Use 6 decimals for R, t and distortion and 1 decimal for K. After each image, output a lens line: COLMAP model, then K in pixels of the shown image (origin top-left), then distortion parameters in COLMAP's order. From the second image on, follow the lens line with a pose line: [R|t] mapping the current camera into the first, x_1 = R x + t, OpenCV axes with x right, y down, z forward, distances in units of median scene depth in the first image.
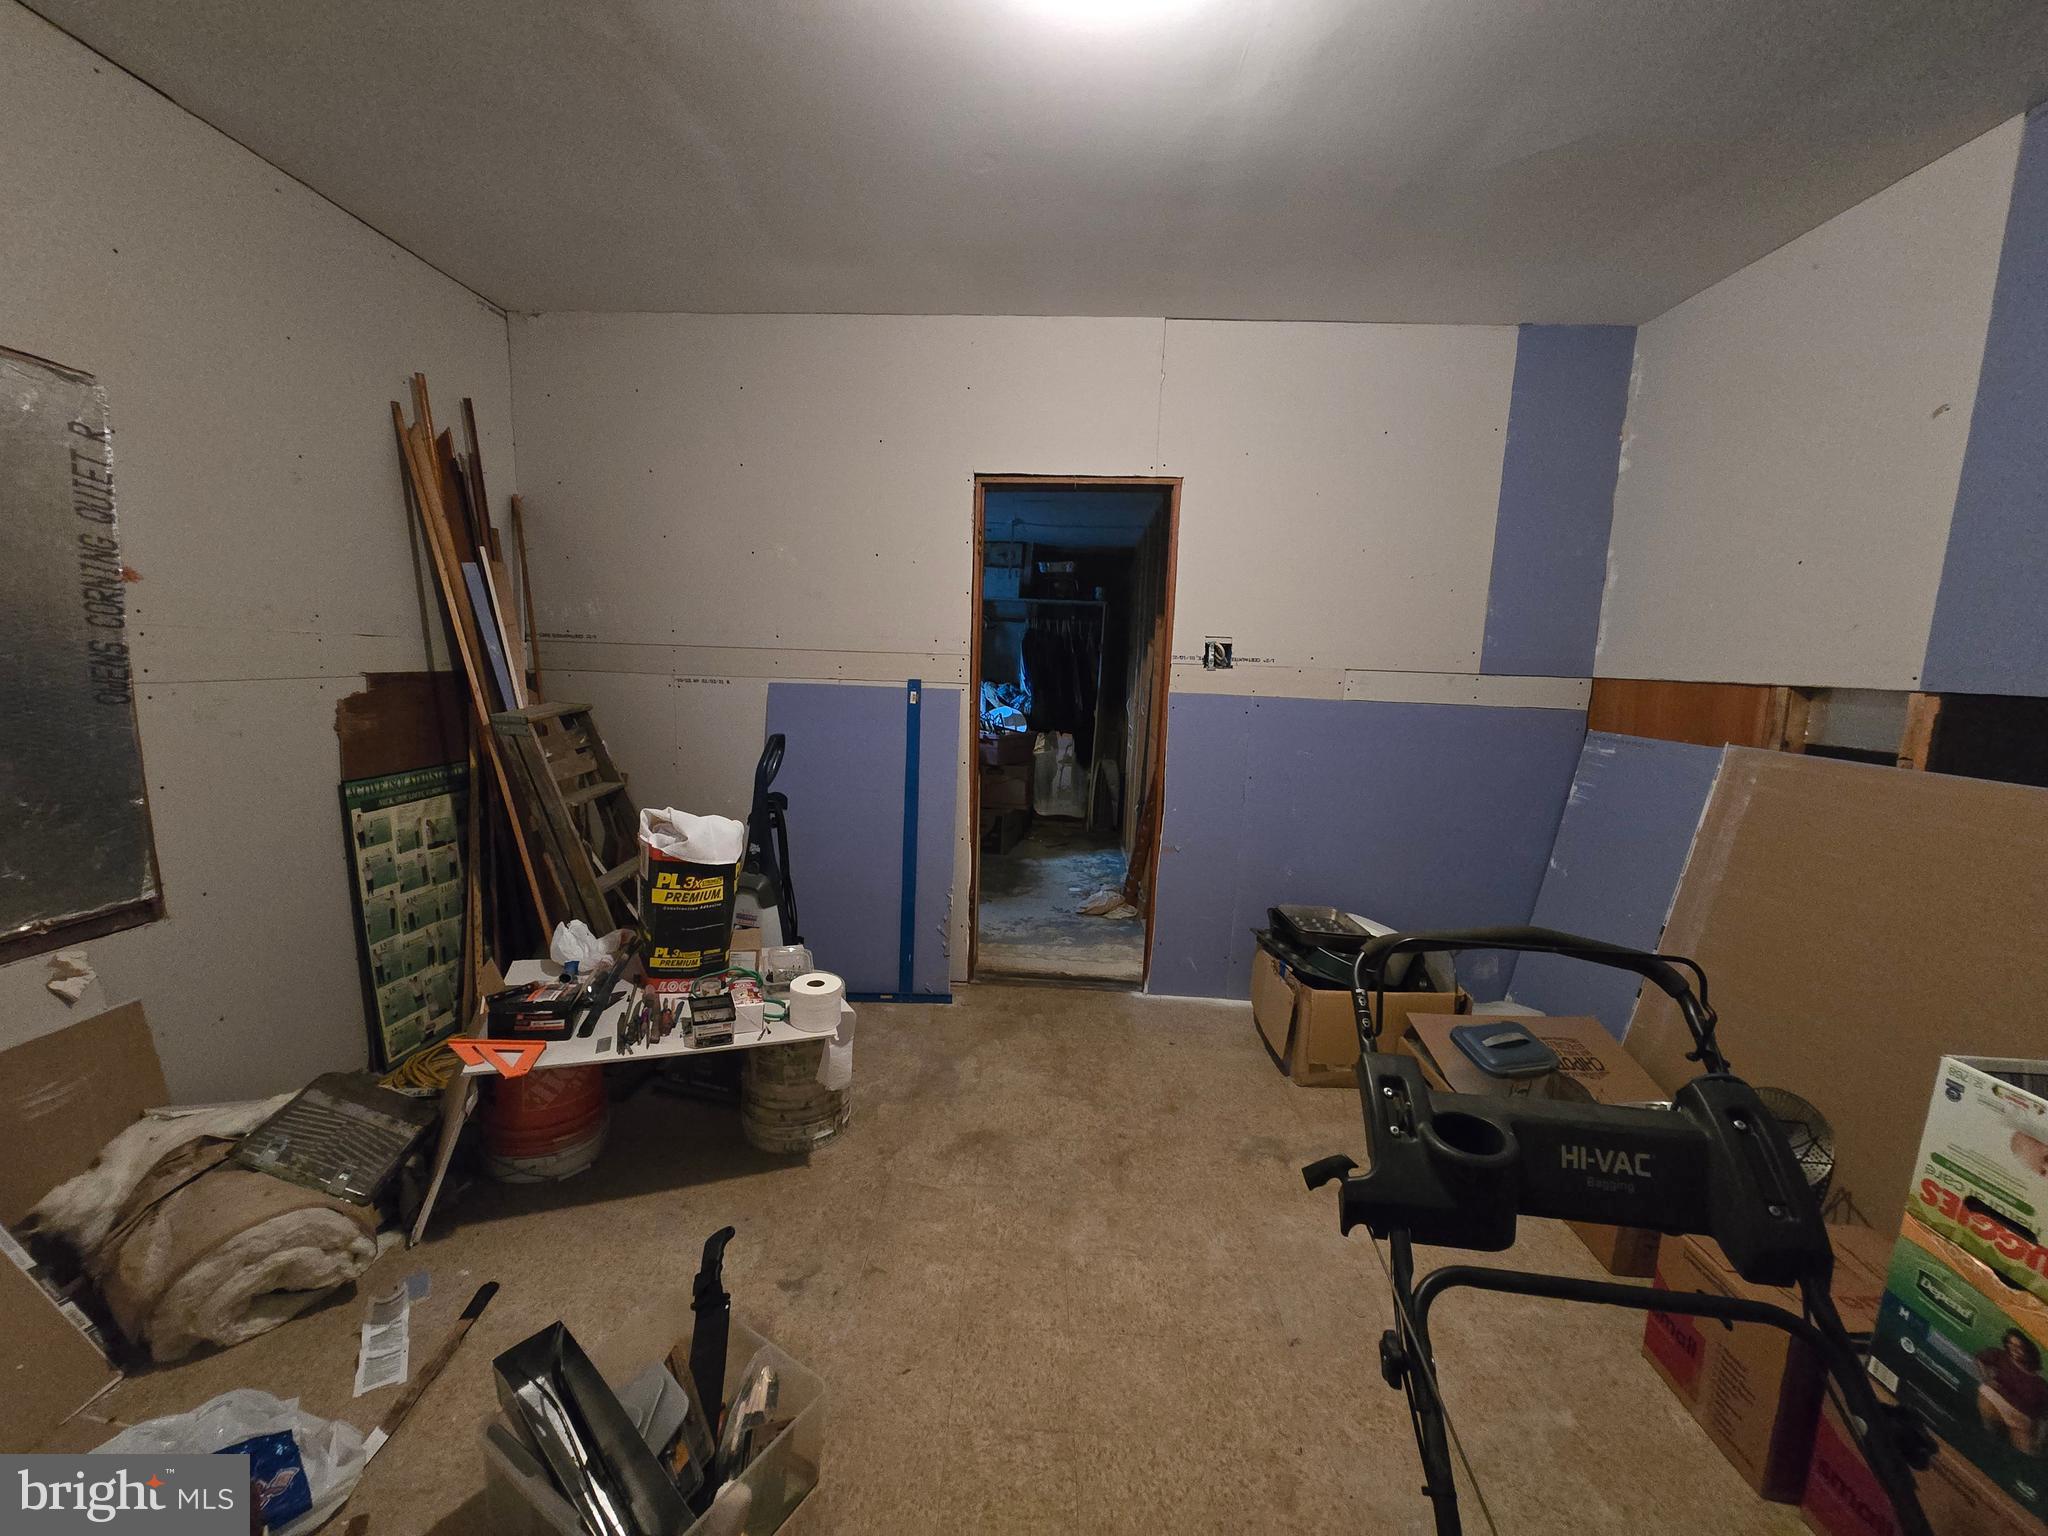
lens RADIAL K [[835.4, 0, 1018.0], [0, 835.4, 771.2], [0, 0, 1]] dist [-0.001963, -0.000423]
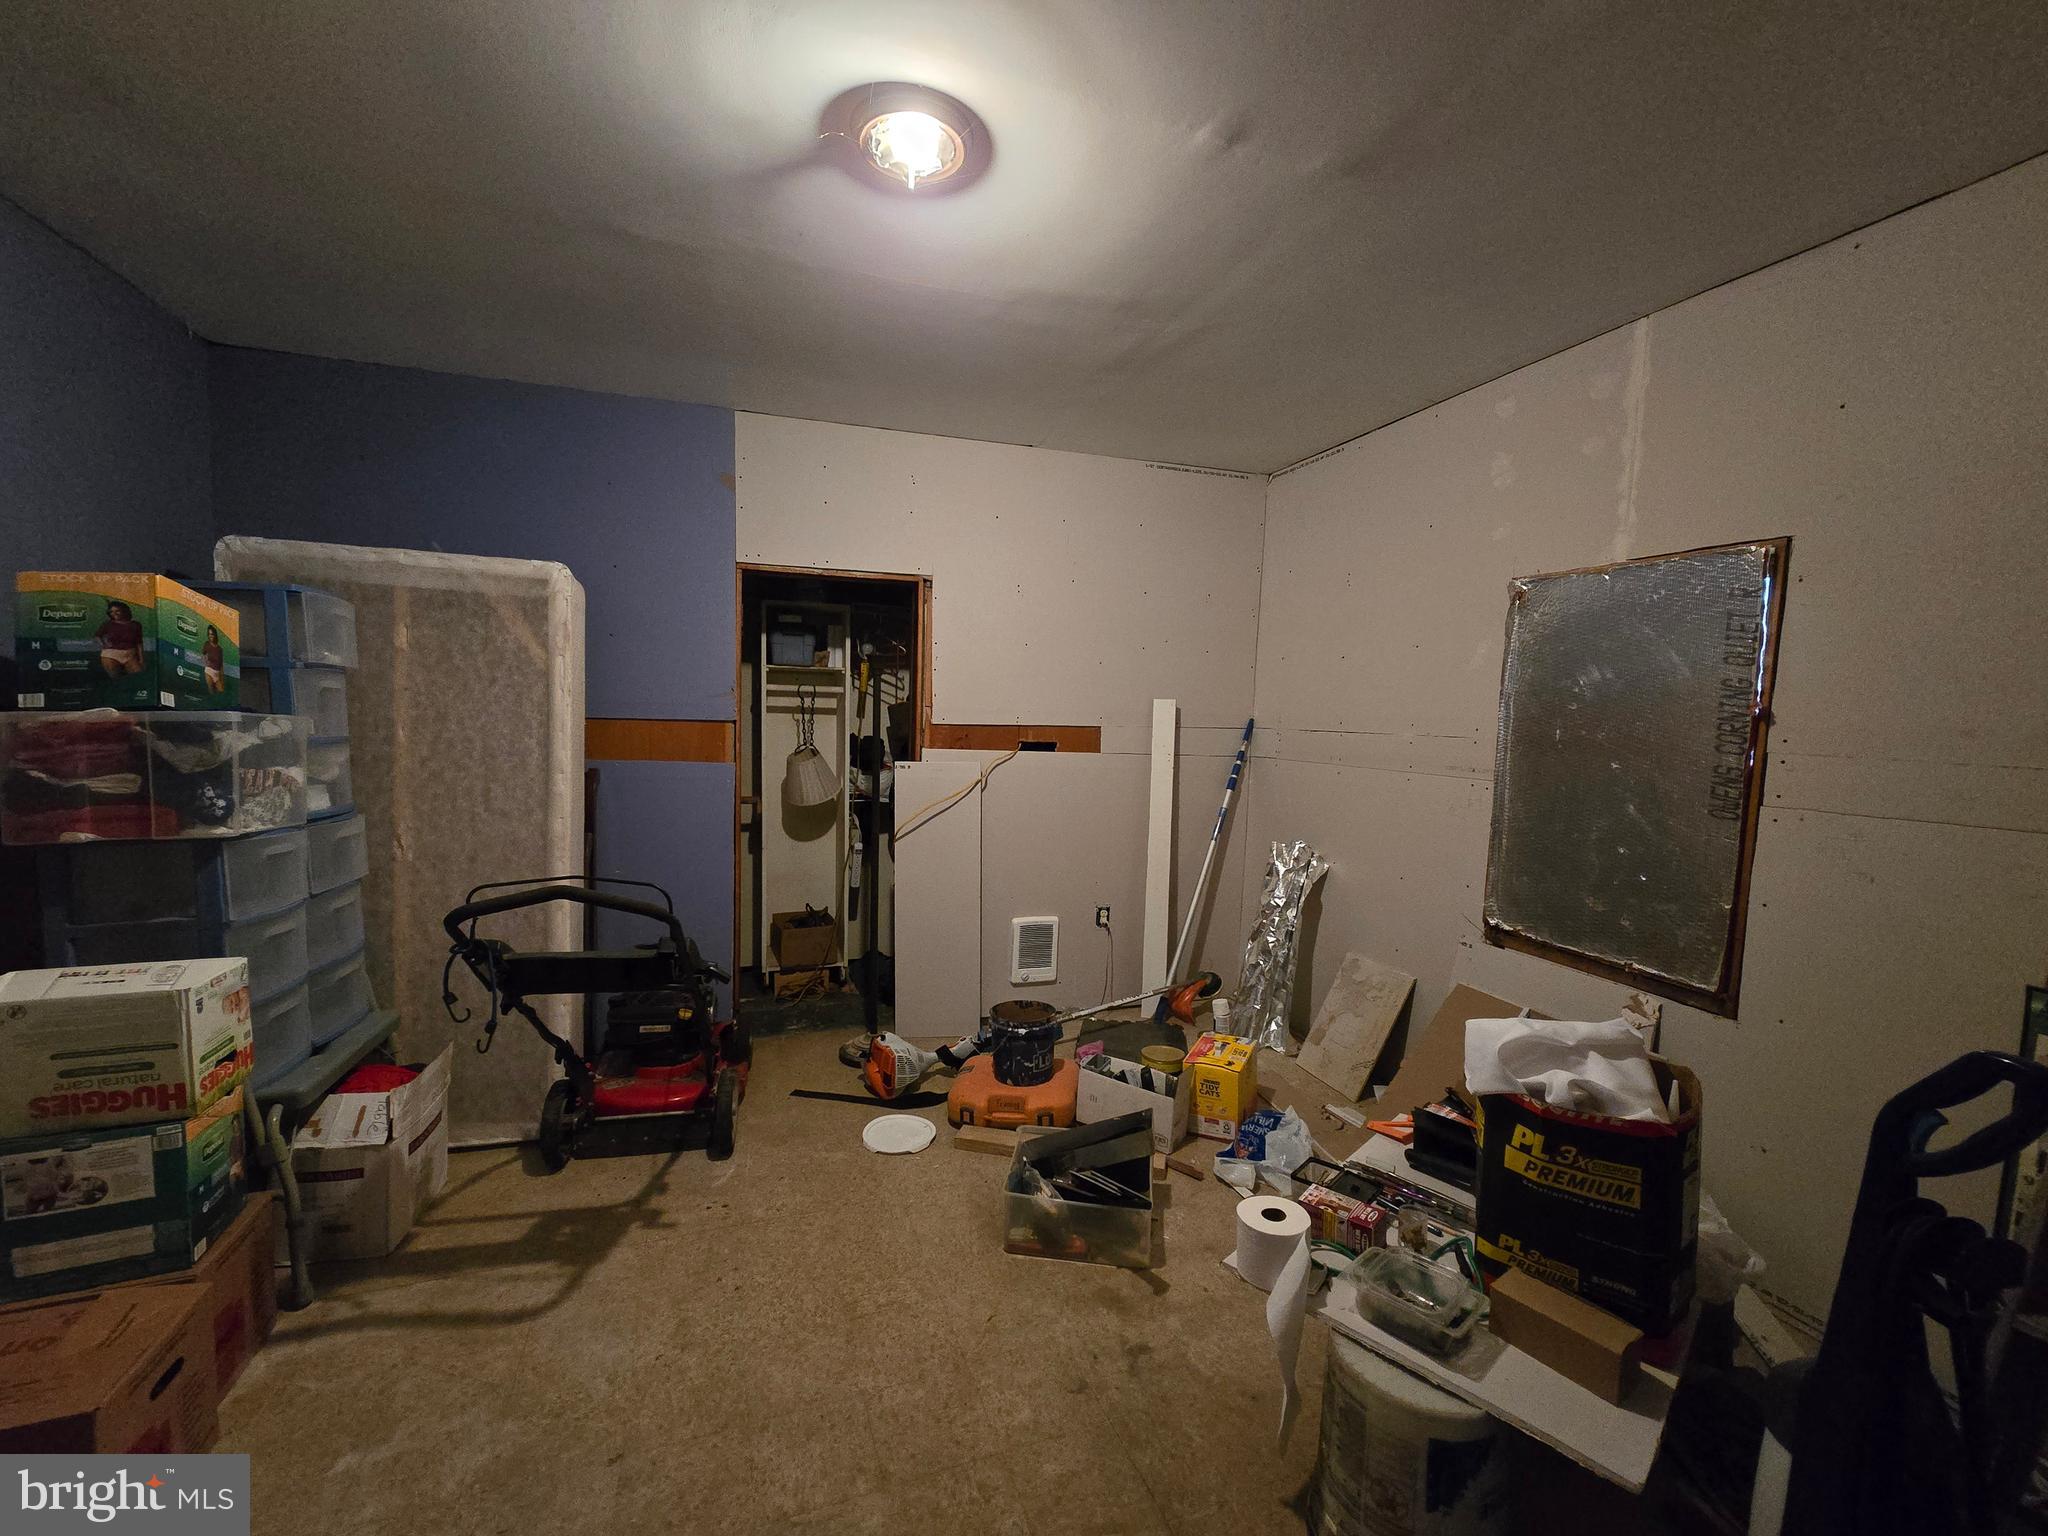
lens RADIAL K [[835.4, 0, 1026.7], [0, 835.4, 780.3], [0, 0, 1]] dist [-0.001963, -0.000423]
pose [[-0.920864, -0.032541, -0.388524, 0.282616], [-0.116878, 0.973721, 0.195464, -0.257874], [0.371954, 0.225406, -0.900468, 1.743971]]
